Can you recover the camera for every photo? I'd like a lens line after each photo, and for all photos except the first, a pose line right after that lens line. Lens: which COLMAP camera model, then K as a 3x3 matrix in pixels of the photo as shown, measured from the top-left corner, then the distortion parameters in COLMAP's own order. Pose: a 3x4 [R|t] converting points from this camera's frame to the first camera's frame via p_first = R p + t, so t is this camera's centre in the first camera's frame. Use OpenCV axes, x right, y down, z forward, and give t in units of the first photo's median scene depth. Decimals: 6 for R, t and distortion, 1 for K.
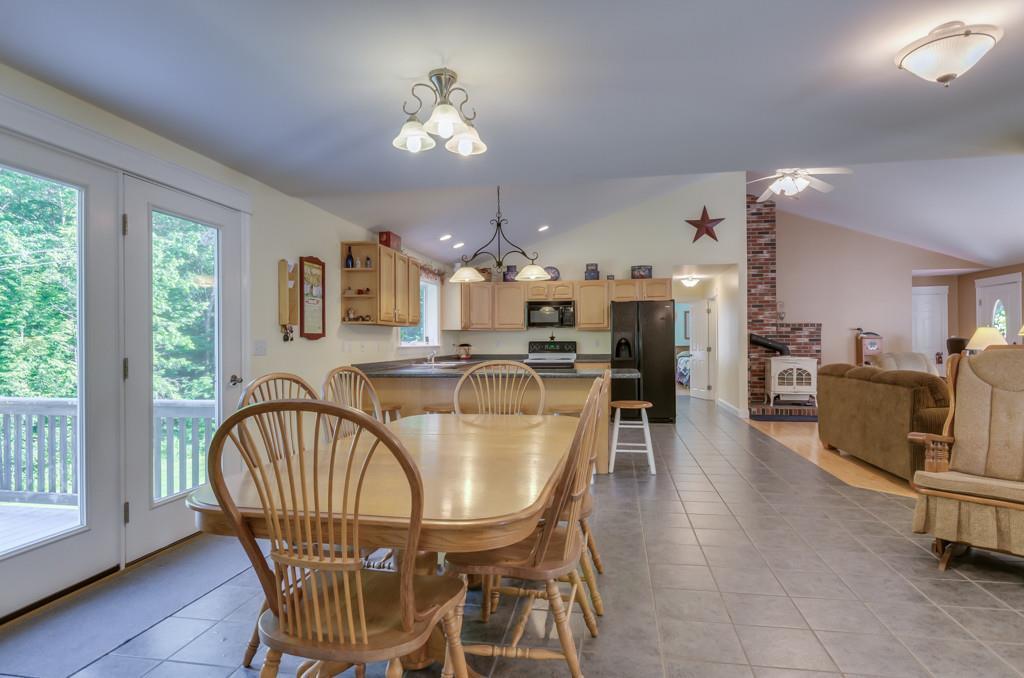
lens RADIAL K [[564.7, 0, 514.4], [0, 564.7, 339.4], [0, 0, 1]] dist [0.003514, 0.000392]
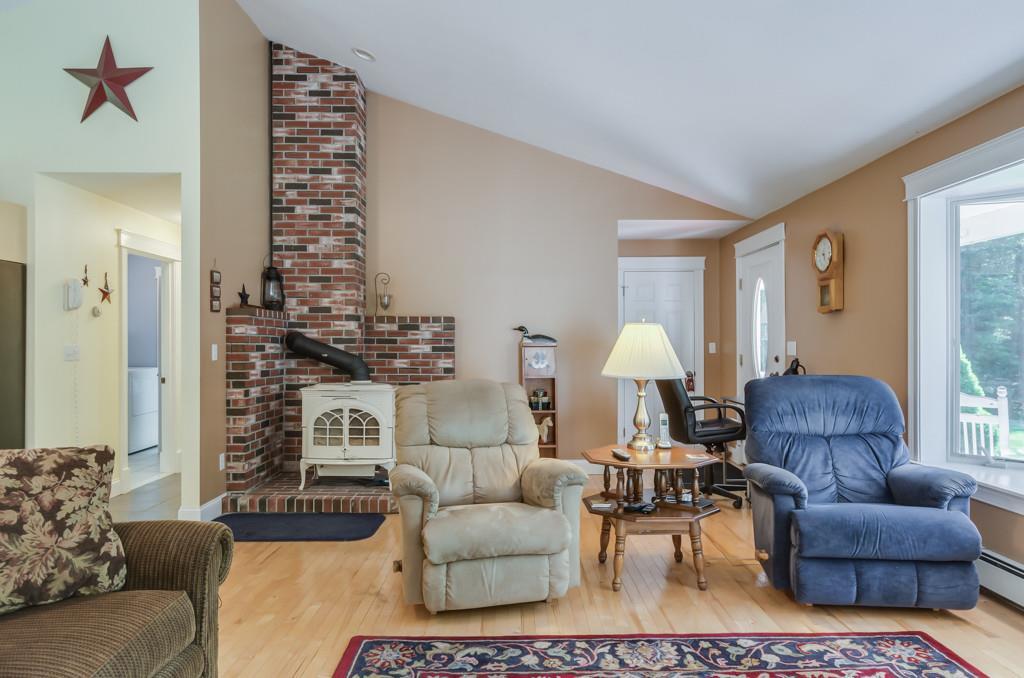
lens RADIAL K [[654.0, 0, 510.5], [0, 654.0, 341.1], [0, 0, 1]] dist [0.008905, 0.000646]
pose [[0.985010, 0.007269, 0.172346, 0.497474], [-0.005960, 0.999949, -0.008115, -0.001415], [-0.172397, 0.006966, 0.985003, 0.408161]]
